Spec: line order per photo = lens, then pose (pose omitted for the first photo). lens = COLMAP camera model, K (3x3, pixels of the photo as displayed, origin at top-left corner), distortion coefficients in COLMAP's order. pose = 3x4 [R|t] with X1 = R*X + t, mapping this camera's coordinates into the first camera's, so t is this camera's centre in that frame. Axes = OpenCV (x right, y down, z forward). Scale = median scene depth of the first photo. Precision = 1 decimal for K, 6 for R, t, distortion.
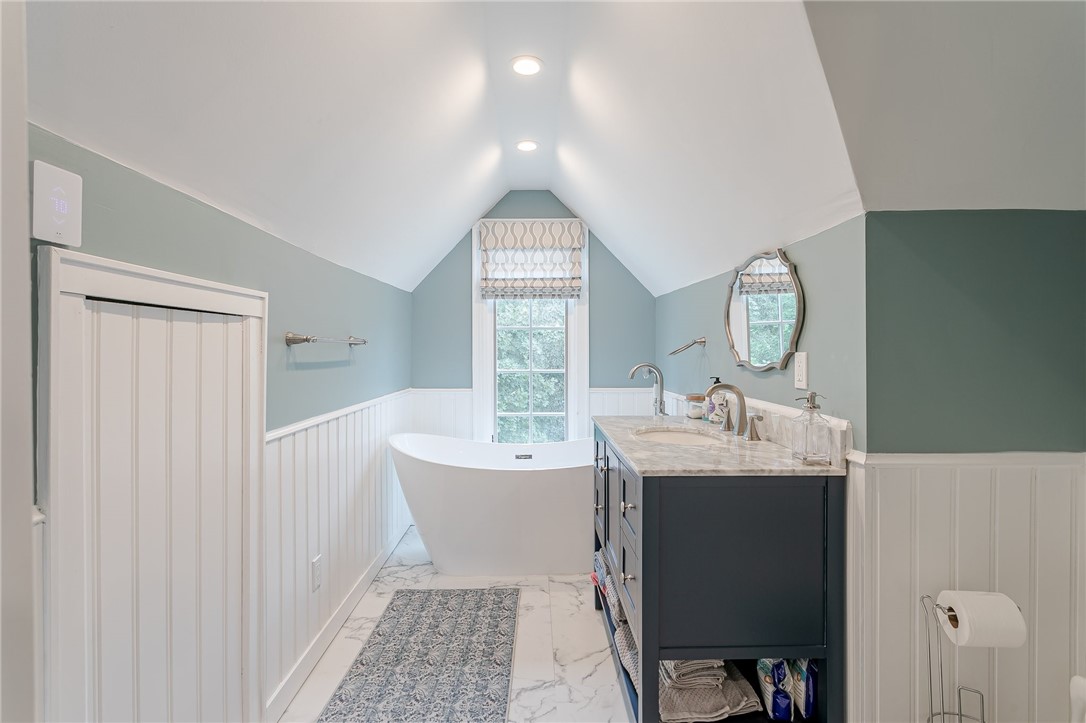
lens RADIAL K [[511.2, 0, 543.8], [0, 511.2, 355.8], [0, 0, 1]] dist [0.005087, 0.002198]
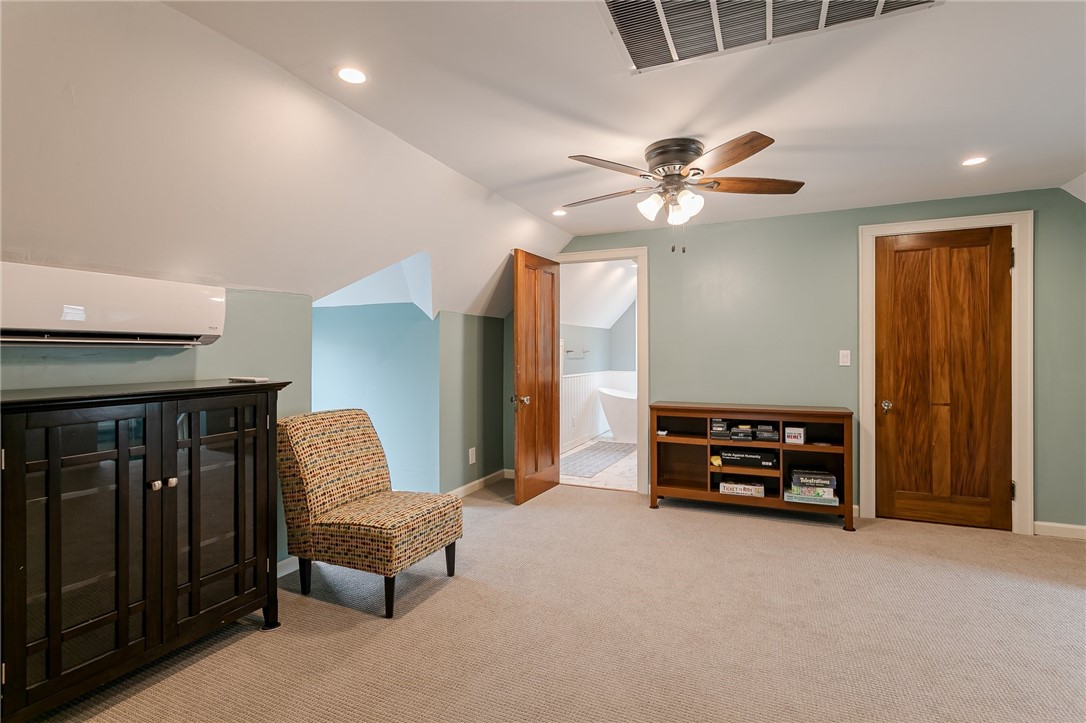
lens RADIAL K [[511.2, 0, 543.9], [0, 511.2, 359.2], [0, 0, 1]] dist [0.005087, 0.002198]
pose [[0.910408, 0.003551, -0.413696, 0.495690], [-0.005227, 0.999982, -0.002919, 0.021413], [0.413678, 0.004820, 0.910410, -1.414005]]
